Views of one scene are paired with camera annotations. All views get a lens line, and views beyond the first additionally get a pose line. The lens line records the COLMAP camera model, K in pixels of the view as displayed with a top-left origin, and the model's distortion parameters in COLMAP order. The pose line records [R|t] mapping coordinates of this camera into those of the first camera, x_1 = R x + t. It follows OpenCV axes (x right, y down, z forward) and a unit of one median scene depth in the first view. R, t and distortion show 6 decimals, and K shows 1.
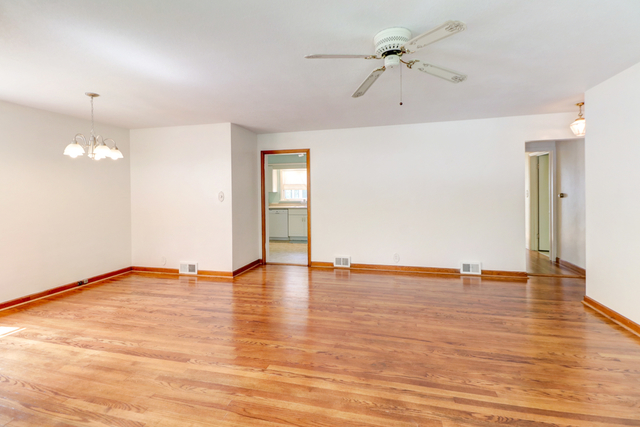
lens RADIAL K [[295.4, 0, 325.5], [0, 295.4, 189.8], [0, 0, 1]] dist [0.019009, -0.004607]
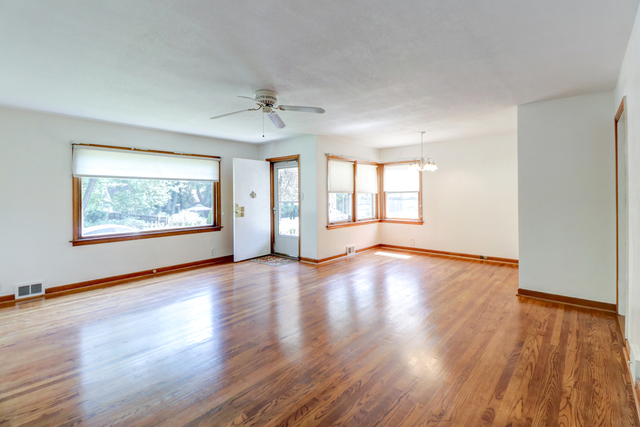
lens RADIAL K [[295.4, 0, 320.3], [0, 295.4, 196.9], [0, 0, 1]] dist [0.019009, -0.004607]
pose [[-0.458104, 0.020791, -0.888656, 0.880468], [0.017235, 0.999746, 0.014505, 0.003944], [0.888732, -0.008671, -0.458346, 1.182801]]
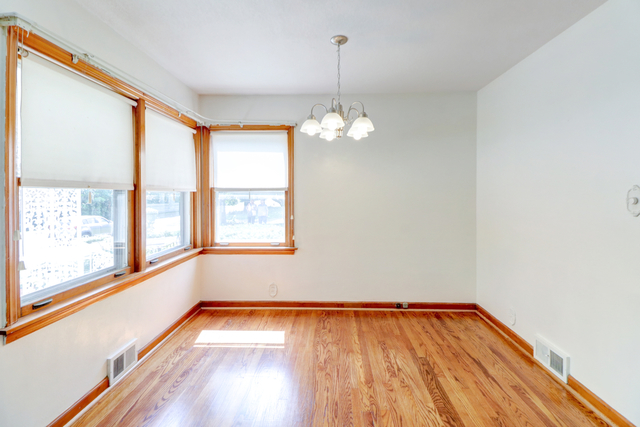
lens RADIAL K [[295.4, 0, 326.4], [0, 295.4, 196.3], [0, 0, 1]] dist [0.019009, -0.004607]
pose [[0.224290, 0.024765, -0.974208, -0.135273], [-0.002835, 0.999689, 0.024760, 0.008258], [0.974518, -0.002791, 0.224290, 0.782769]]
